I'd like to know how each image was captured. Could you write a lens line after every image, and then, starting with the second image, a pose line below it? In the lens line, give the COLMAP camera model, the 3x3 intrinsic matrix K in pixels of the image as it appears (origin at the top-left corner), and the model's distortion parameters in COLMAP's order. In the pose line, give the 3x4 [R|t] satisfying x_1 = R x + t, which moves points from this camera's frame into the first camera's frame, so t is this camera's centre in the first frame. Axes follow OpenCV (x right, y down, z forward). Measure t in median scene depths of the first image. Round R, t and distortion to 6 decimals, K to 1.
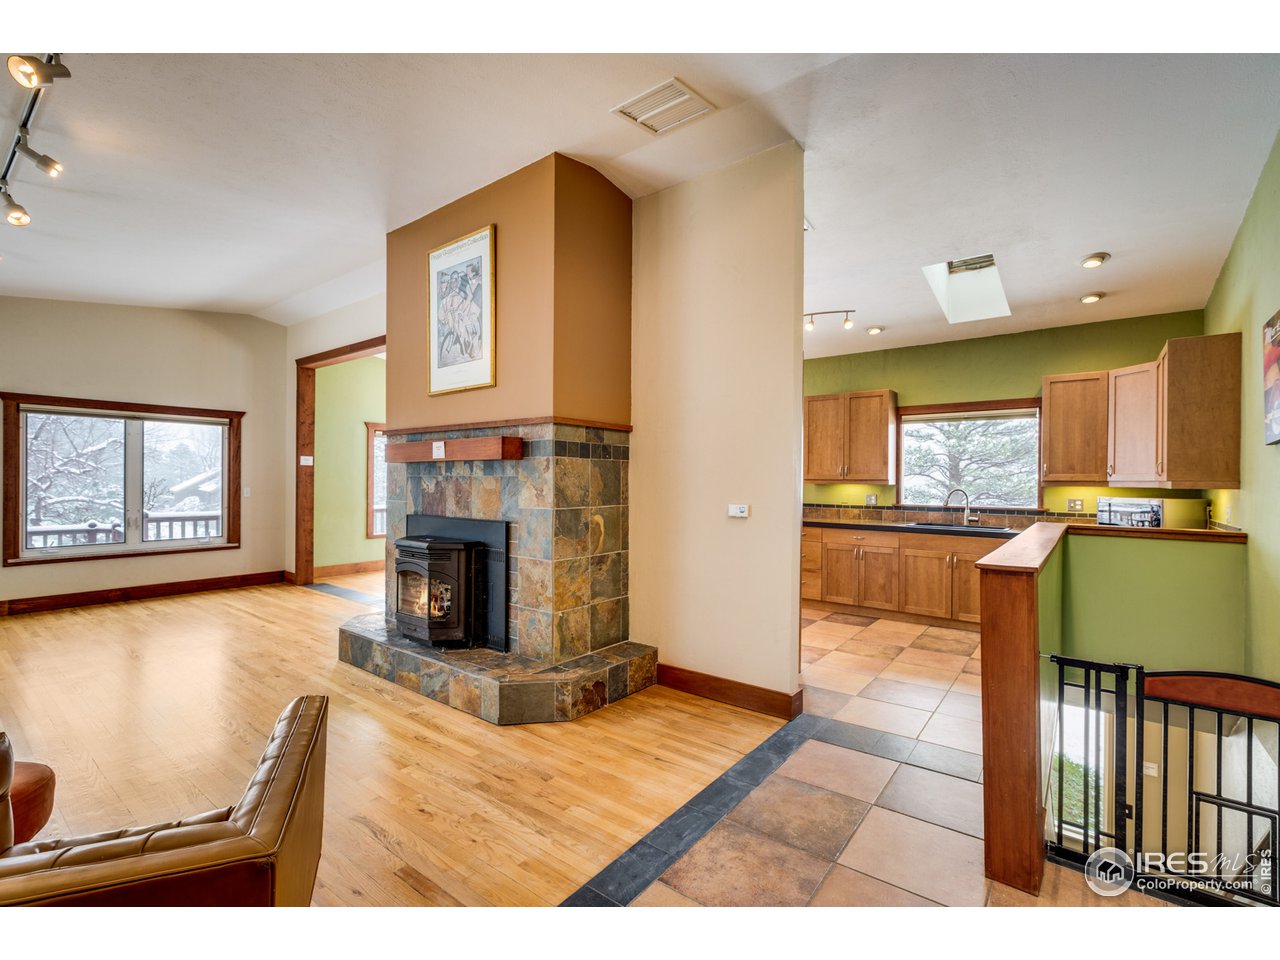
lens RADIAL K [[590.8, 0, 636.7], [0, 590.8, 482.3], [0, 0, 1]] dist [-0.002100, 0.000444]
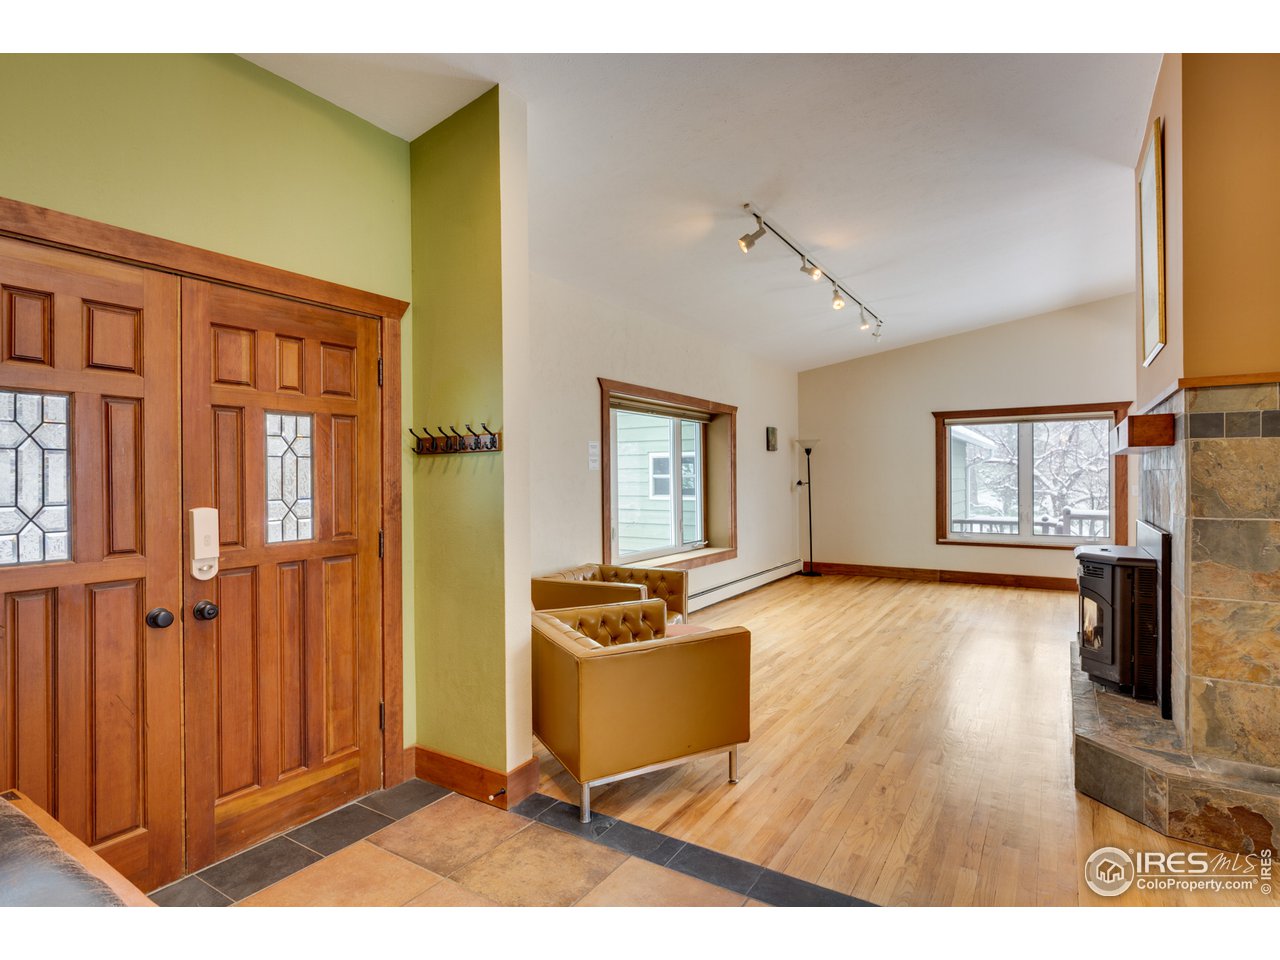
lens RADIAL K [[669.1, 0, 639.7], [0, 669.1, 479.1], [0, 0, 1]] dist [0.002362, -0.000181]
pose [[0.082107, -0.004094, -0.996615, 0.361025], [0.002764, 0.999989, -0.003880, 0.001581], [0.996620, -0.002436, 0.082117, 0.210432]]
